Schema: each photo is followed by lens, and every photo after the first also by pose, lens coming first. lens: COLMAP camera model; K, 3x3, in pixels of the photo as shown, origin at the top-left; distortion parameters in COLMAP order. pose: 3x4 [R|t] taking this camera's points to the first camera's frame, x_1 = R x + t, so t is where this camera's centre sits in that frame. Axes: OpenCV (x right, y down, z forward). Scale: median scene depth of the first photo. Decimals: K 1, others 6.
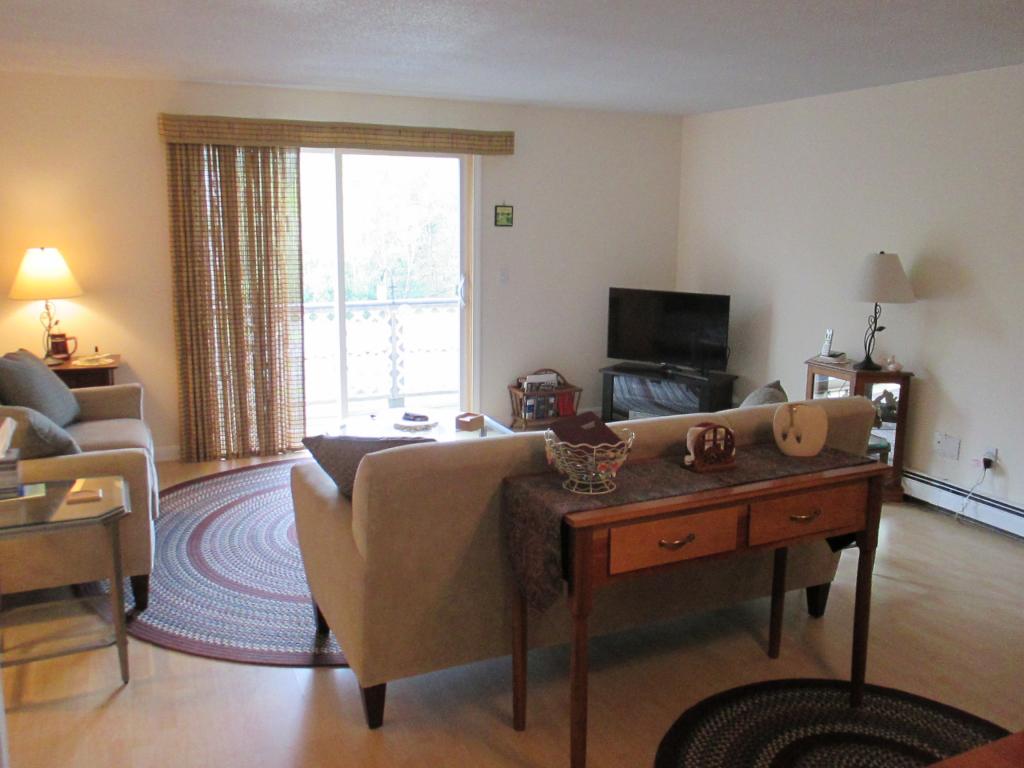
lens RADIAL K [[859.6, 0, 509.1], [0, 859.6, 365.0], [0, 0, 1]] dist [-0.012580, -0.014350]
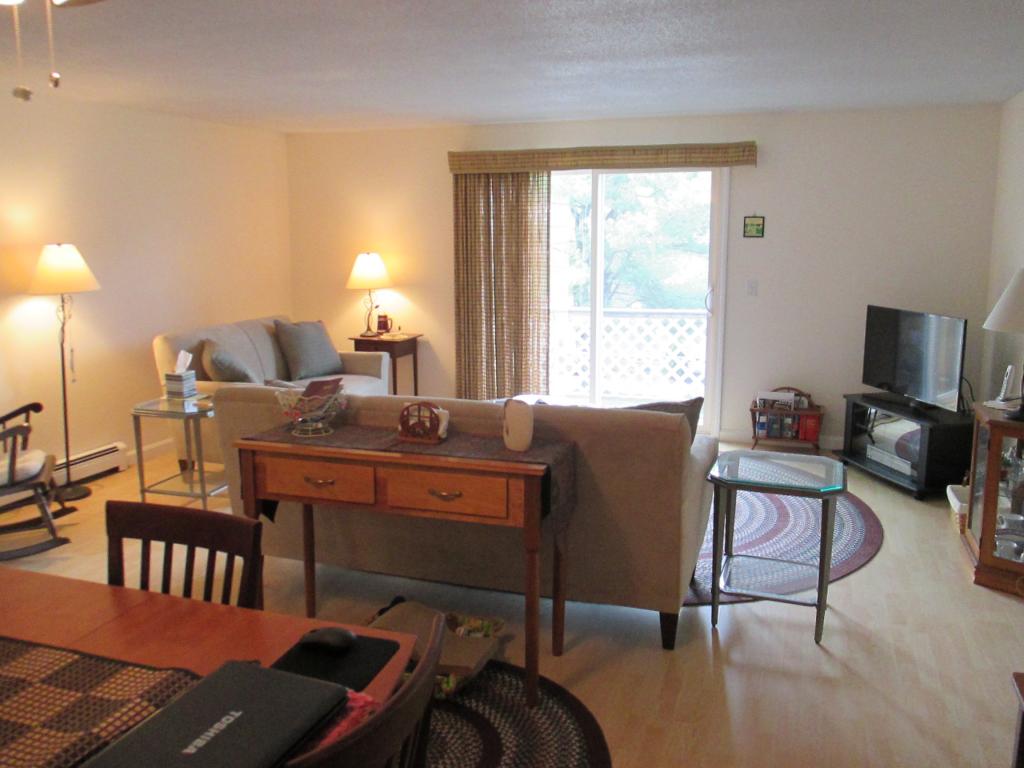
lens RADIAL K [[859.6, 0, 509.1], [0, 859.6, 365.0], [0, 0, 1]] dist [-0.012580, -0.014350]
pose [[0.718399, 0.095935, -0.688985, 0.543519], [-0.108819, 0.993750, 0.024907, -0.011480], [0.687068, 0.057081, 0.724348, 0.117336]]
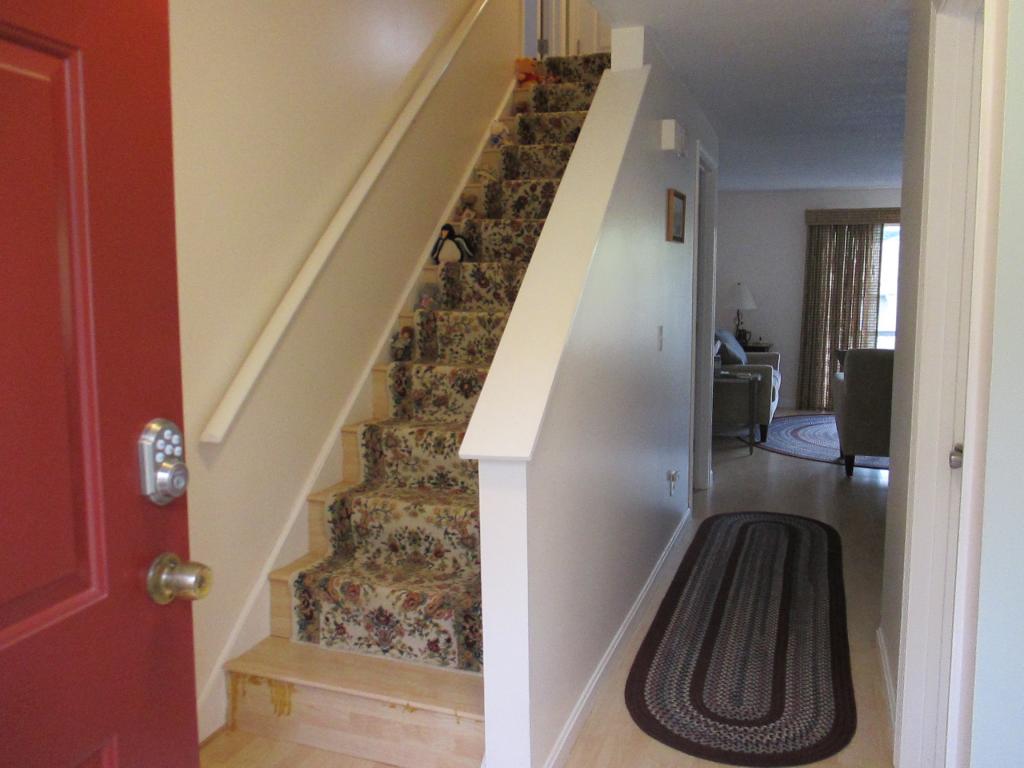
lens RADIAL K [[859.6, 0, 509.1], [0, 859.6, 365.0], [0, 0, 1]] dist [-0.012580, -0.014350]
pose [[0.725882, 0.061649, -0.685051, 0.356604], [-0.107429, 0.993914, -0.024389, 0.127649], [0.679378, 0.091298, 0.728087, -0.638049]]
